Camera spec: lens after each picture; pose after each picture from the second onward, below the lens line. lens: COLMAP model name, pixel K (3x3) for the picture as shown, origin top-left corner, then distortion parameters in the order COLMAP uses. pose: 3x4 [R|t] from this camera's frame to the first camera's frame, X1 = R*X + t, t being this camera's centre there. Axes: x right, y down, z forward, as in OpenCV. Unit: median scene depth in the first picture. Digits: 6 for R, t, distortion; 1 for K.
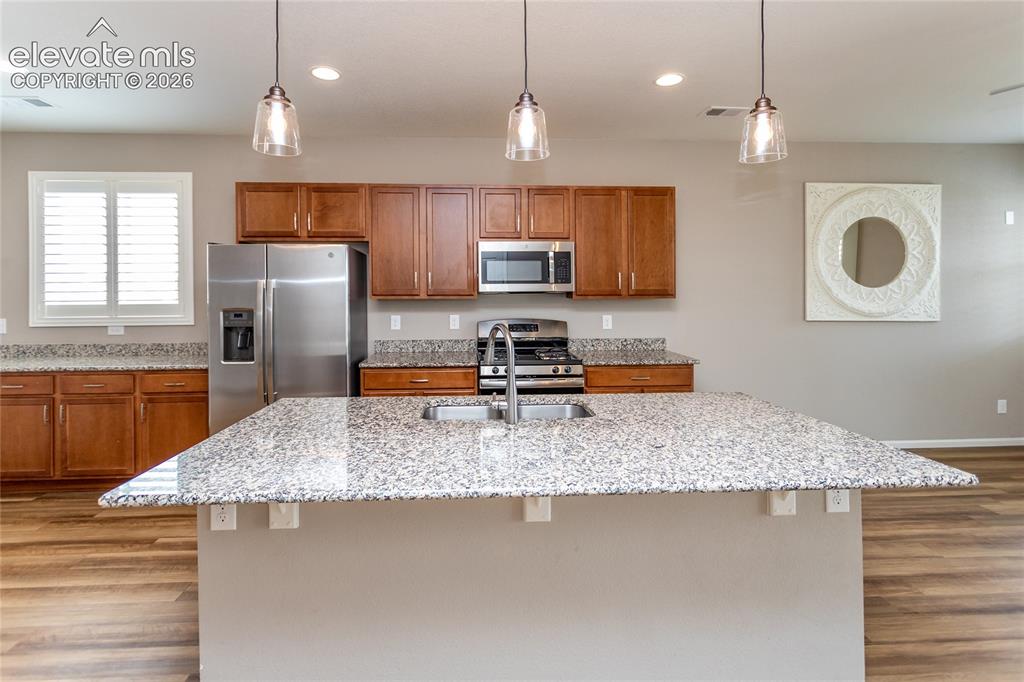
lens RADIAL K [[493.8, 0, 493.3], [0, 493.8, 290.7], [0, 0, 1]] dist [0.003997, 0.001494]
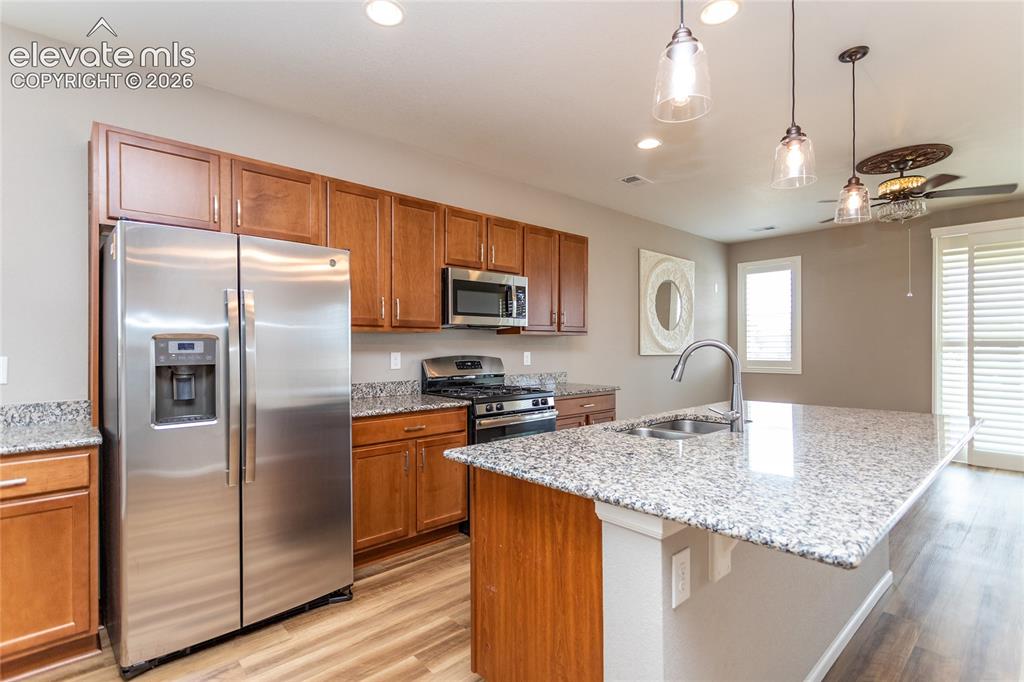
lens RADIAL K [[485.1, 0, 515.6], [0, 485.1, 344.0], [0, 0, 1]] dist [-0.000738, 0.000238]
pose [[0.773216, 0.004518, 0.634126, -0.487597], [-0.002425, 0.999988, -0.004167, 0.041129], [-0.634138, 0.001684, 0.773218, 0.246702]]
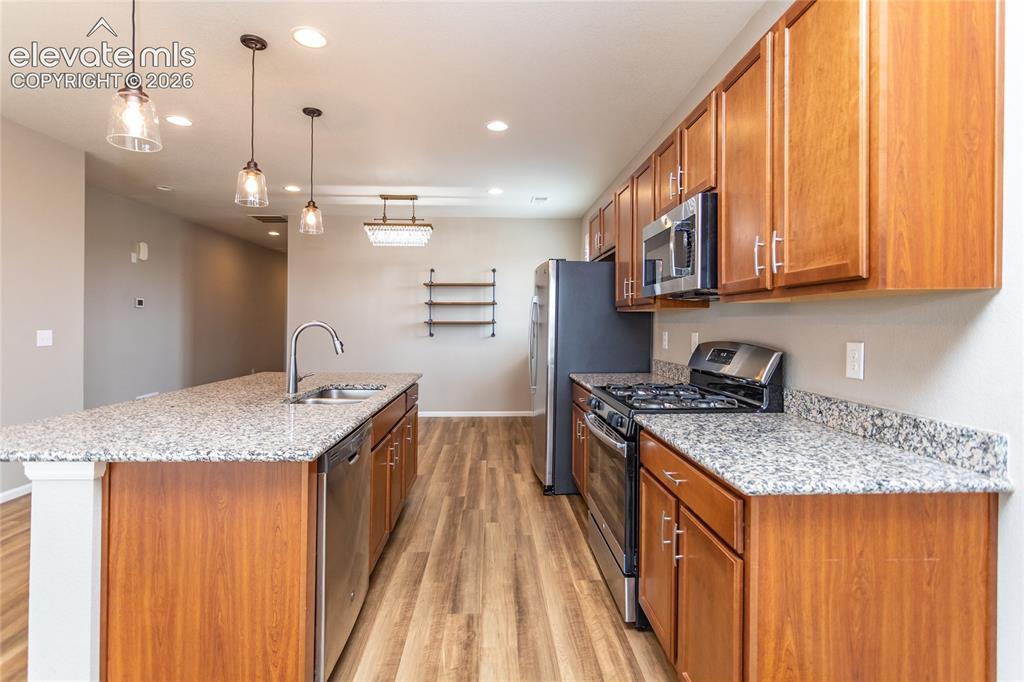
lens RADIAL K [[494.0, 0, 511.5], [0, 494.0, 318.5], [0, 0, 1]] dist [0.000110, -0.000091]
pose [[-0.001871, -0.006104, -0.999980, 0.676286], [0.001550, 0.999980, -0.006107, 0.035860], [0.999997, -0.001561, -0.001861, 0.781925]]
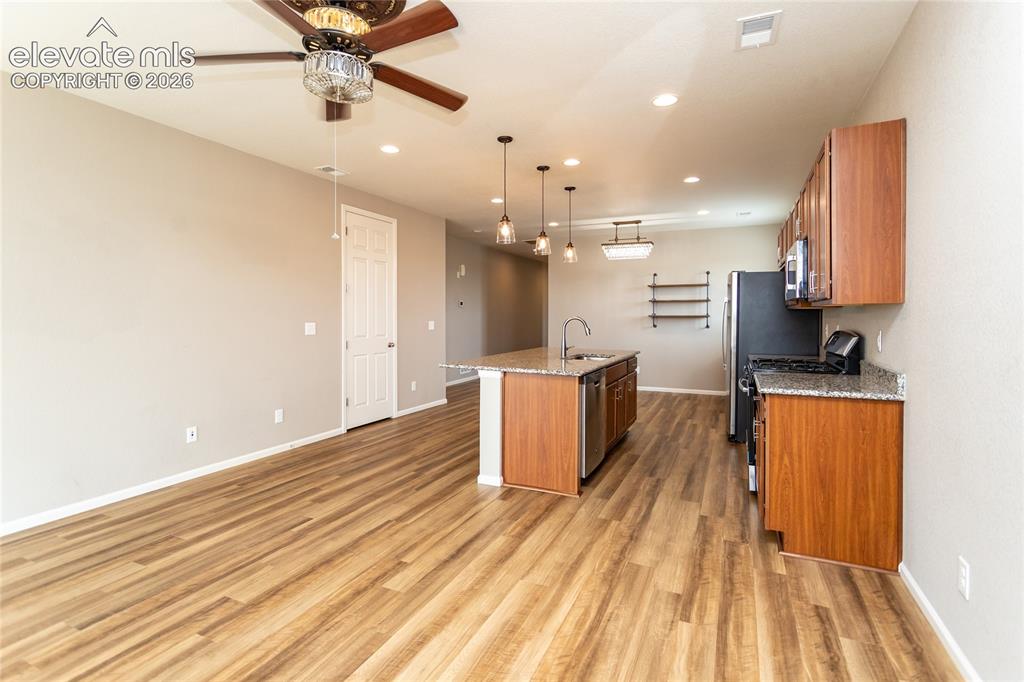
lens RADIAL K [[482.7, 0, 508.3], [0, 482.7, 310.9], [0, 0, 1]] dist [0.001113, 0.000453]
pose [[-0.467189, -0.004281, -0.884147, 1.123392], [0.004633, 0.999963, -0.007290, 0.028493], [0.884145, -0.007502, -0.467152, 0.920471]]
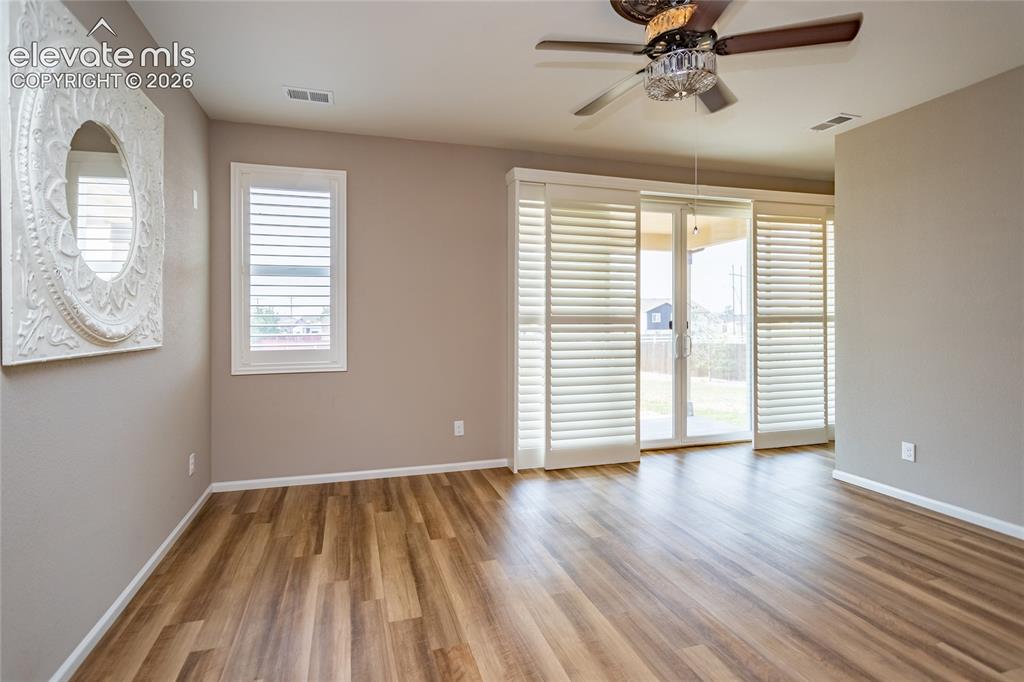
lens RADIAL K [[490.6, 0, 496.7], [0, 490.6, 317.0], [0, 0, 1]] dist [0.000655, -0.000117]
pose [[-0.240854, 0.013933, 0.970461, 0.264827], [0.003651, 0.999903, -0.013450, 0.039423], [-0.970555, 0.000304, -0.240881, 0.824855]]
